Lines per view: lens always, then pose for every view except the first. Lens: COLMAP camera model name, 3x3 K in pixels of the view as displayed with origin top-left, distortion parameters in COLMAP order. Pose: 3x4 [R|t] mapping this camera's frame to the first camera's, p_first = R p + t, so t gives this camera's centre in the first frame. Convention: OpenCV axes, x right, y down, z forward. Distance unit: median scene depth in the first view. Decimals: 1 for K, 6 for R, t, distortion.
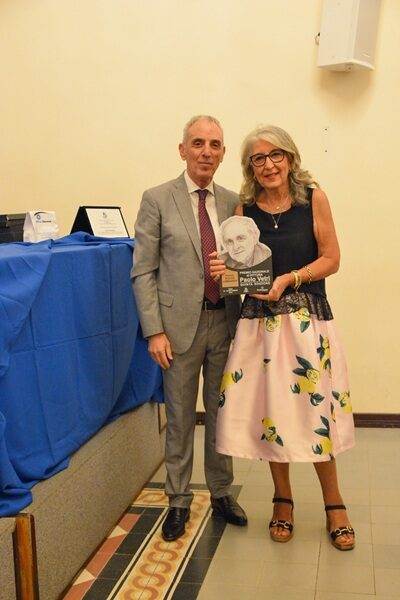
lens RADIAL K [[786.8, 0, 200.1], [0, 786.8, 300.2], [0, 0, 1]] dist [0.030281, 0.000000]
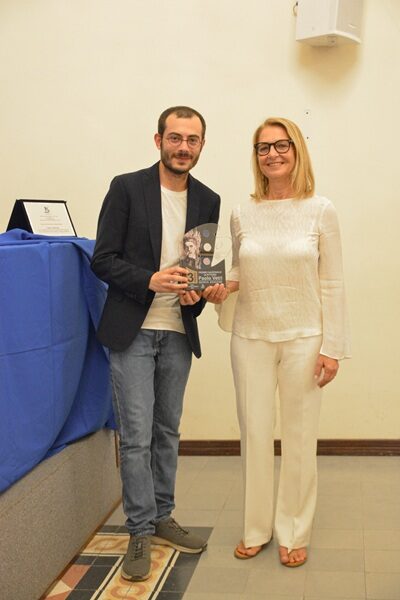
lens RADIAL K [[838.3, 0, 198.2], [0, 838.3, 296.7], [0, 0, 1]] dist [0.083397, 0.000000]
pose [[0.999838, -0.012806, 0.012682, 0.030316], [0.013177, 0.999475, -0.029597, 0.015021], [-0.012296, 0.029759, 0.999481, 0.091710]]
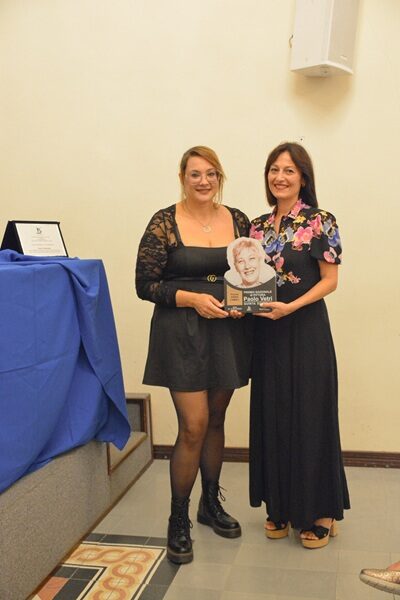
lens RADIAL K [[706.5, 0, 195.5], [0, 706.5, 300.4], [0, 0, 1]] dist [0.017161, 0.000000]
pose [[0.999143, 0.008267, -0.040563, 0.088132], [-0.009094, 0.999754, -0.020233, -0.016046], [0.040385, 0.020585, 0.998972, 0.218659]]
